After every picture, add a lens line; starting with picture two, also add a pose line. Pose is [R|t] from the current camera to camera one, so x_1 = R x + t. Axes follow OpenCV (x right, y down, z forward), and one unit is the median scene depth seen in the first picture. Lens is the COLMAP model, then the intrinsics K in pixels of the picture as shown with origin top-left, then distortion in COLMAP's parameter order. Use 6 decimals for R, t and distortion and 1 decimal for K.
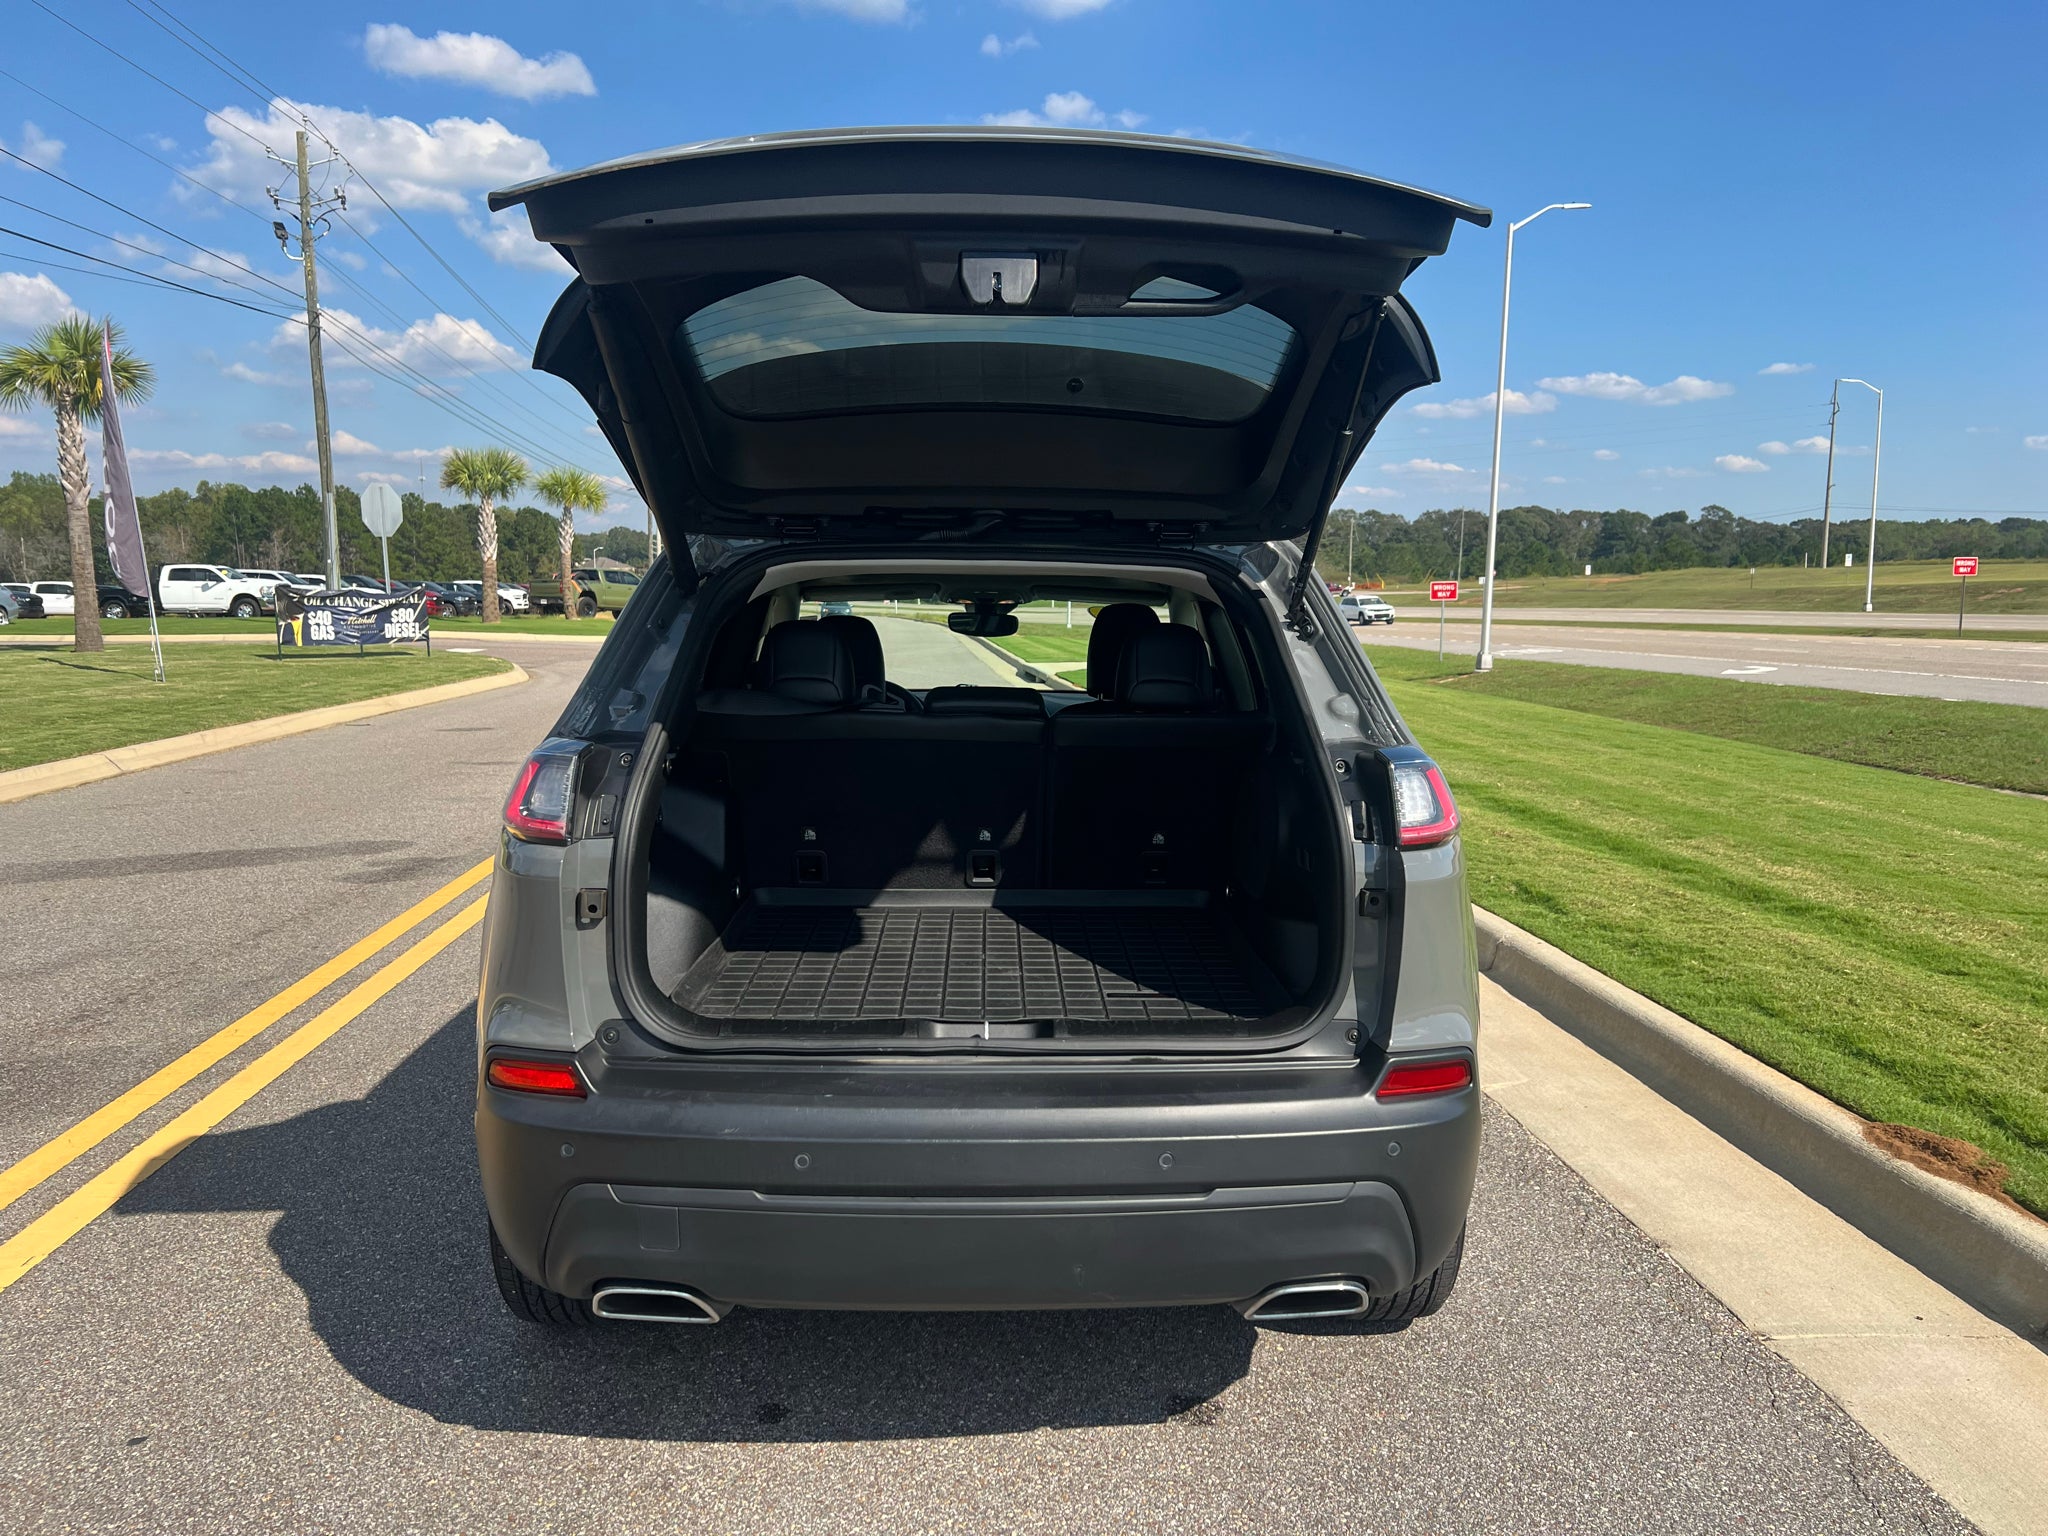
lens RADIAL K [[1608.6, 0, 1021.6], [0, 1608.6, 800.3], [0, 0, 1]] dist [0.002968, 0.001034]
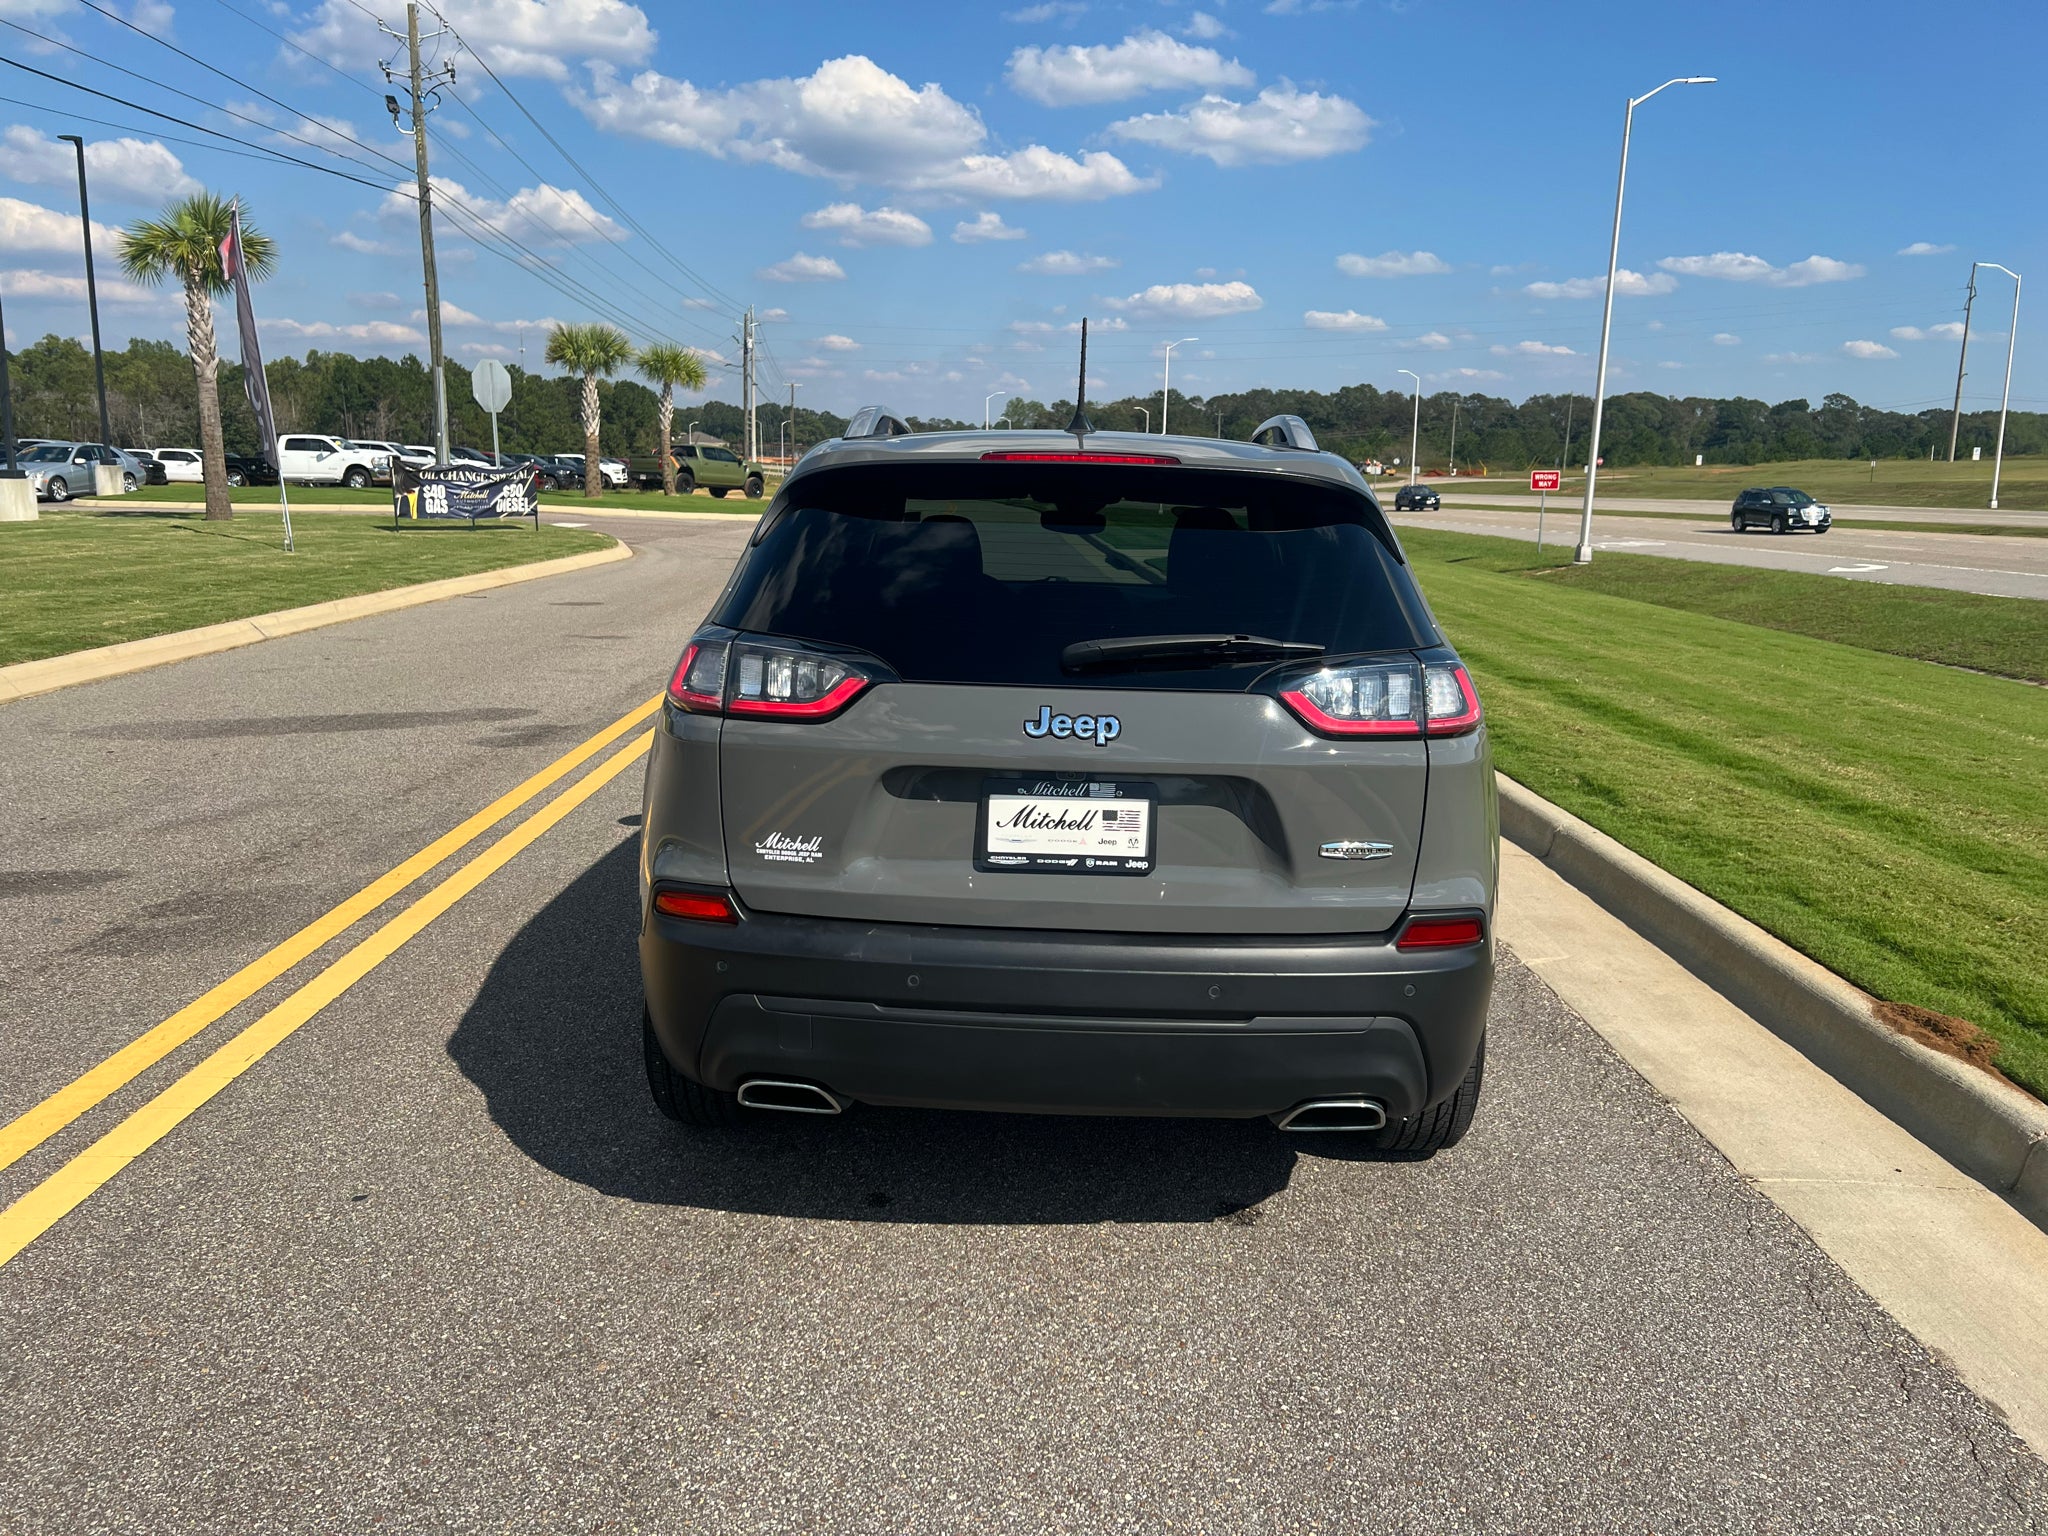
lens RADIAL K [[1601.8, 0, 1024.0], [0, 1601.8, 768.0], [0, 0, 1]] dist [0.029968, -0.031176]
pose [[0.998324, 0.026624, -0.051390, 0.001522], [-0.023857, 0.998270, 0.053734, -0.001049], [0.052731, -0.052418, 0.997232, -0.063976]]
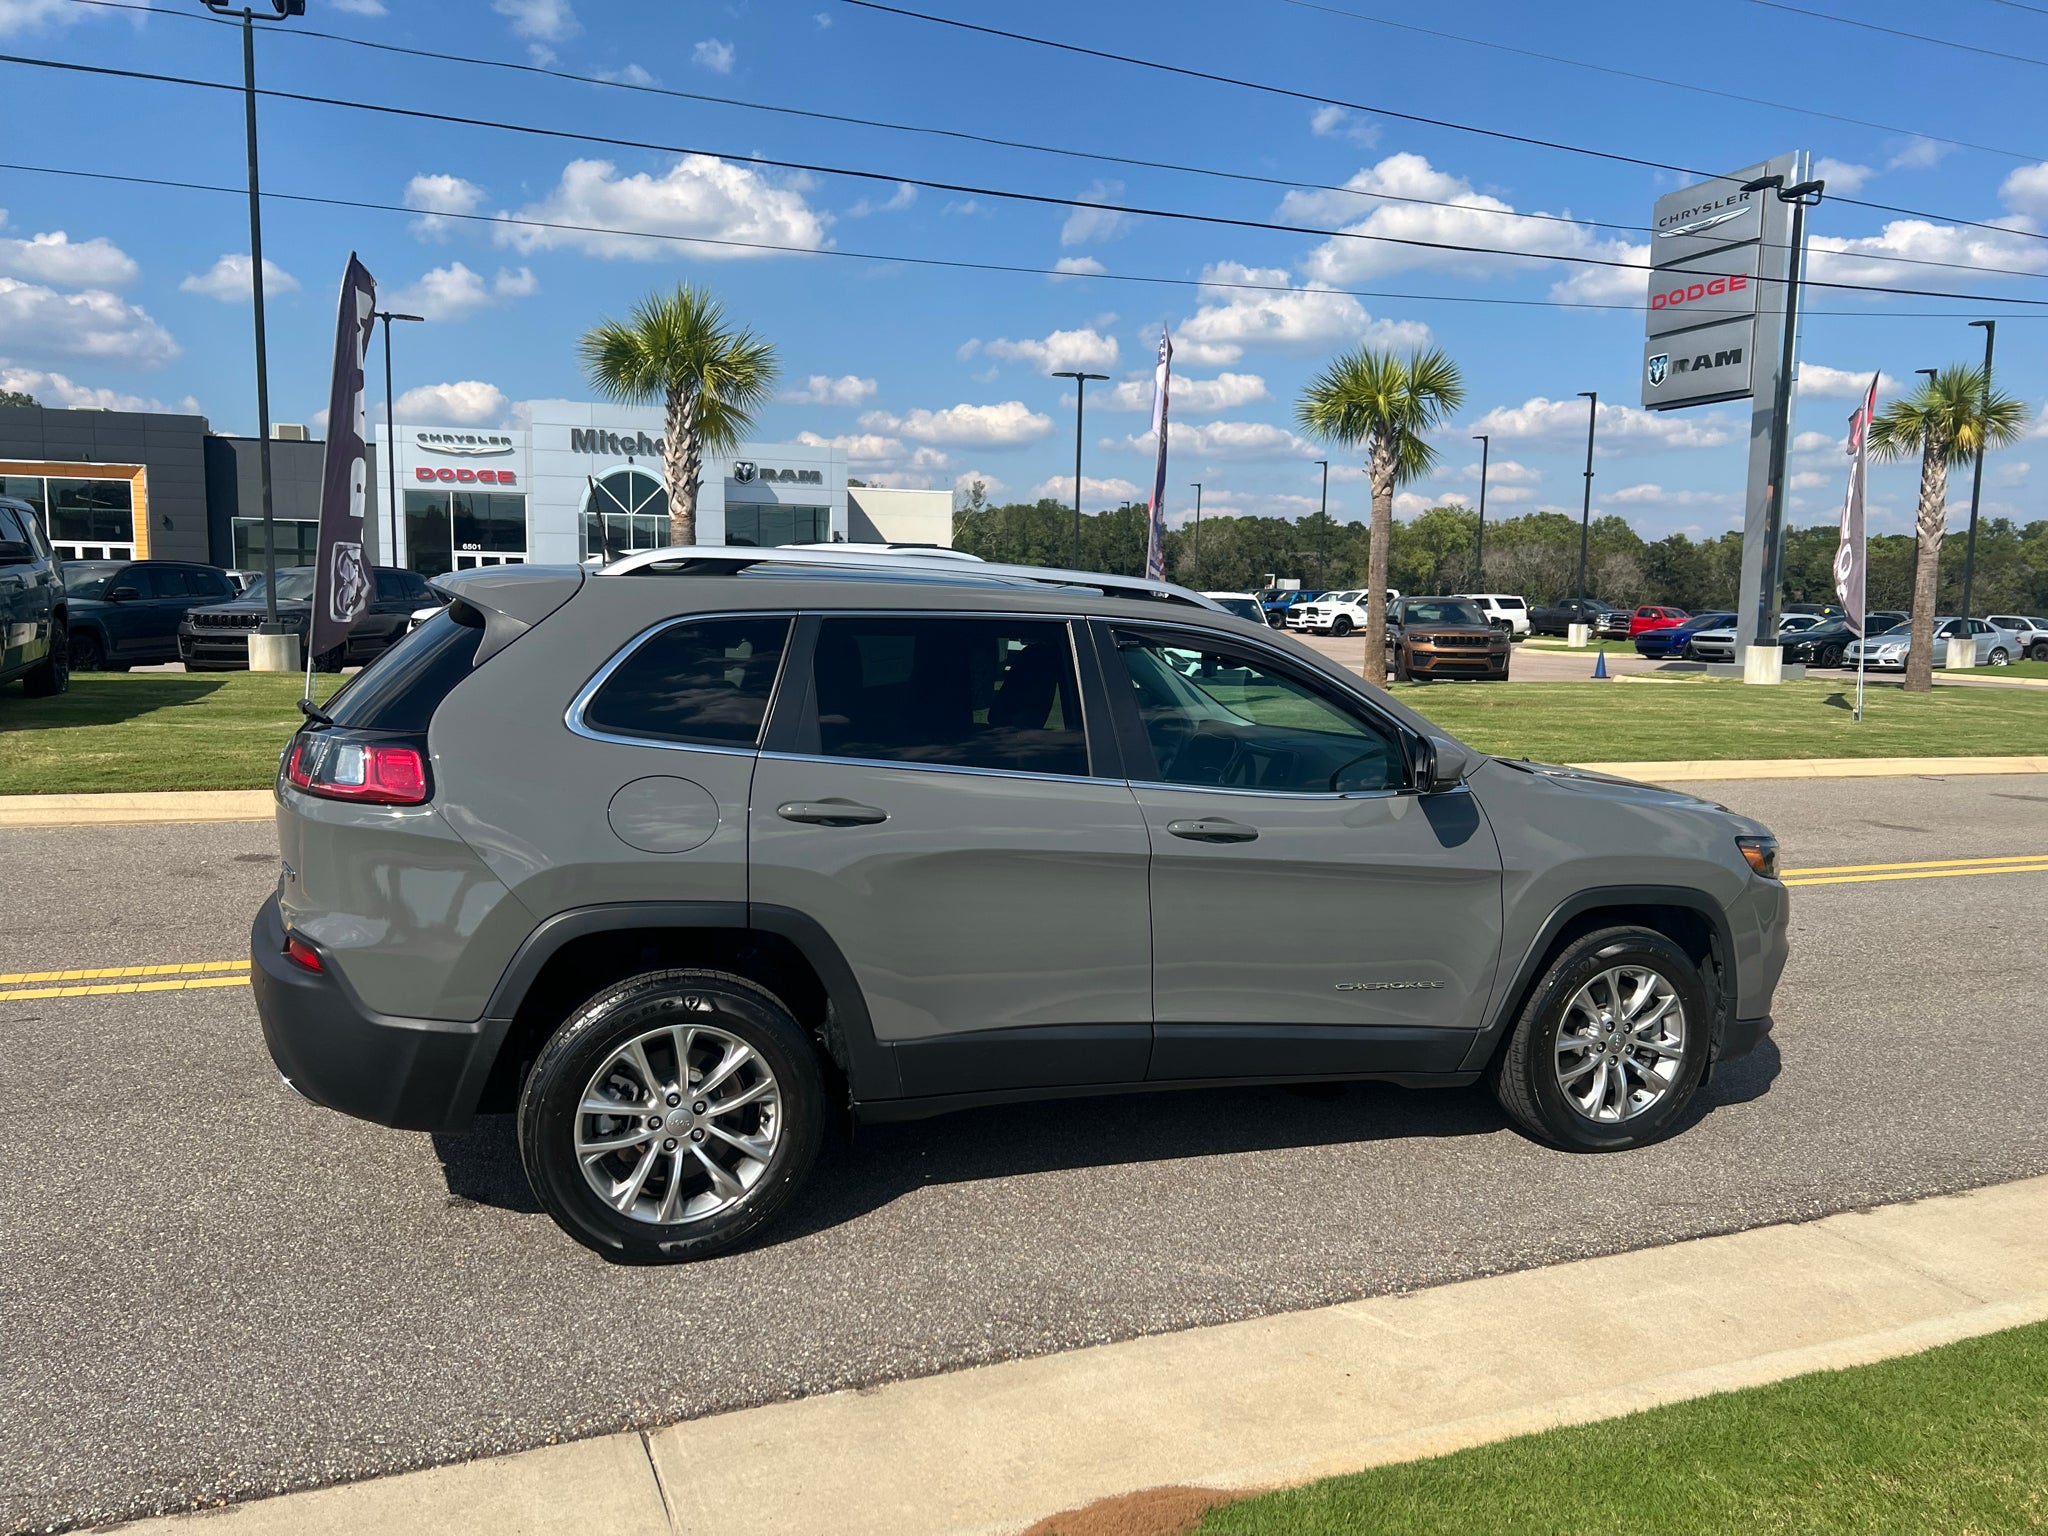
lens RADIAL K [[1608.6, 0, 1021.6], [0, 1608.6, 800.3], [0, 0, 1]] dist [0.002968, 0.001034]
pose [[0.284052, 0.123554, -0.950815, 0.707107], [-0.149313, 0.985264, 0.083424, -0.070451], [0.947111, 0.118273, 0.298314, 0.467077]]
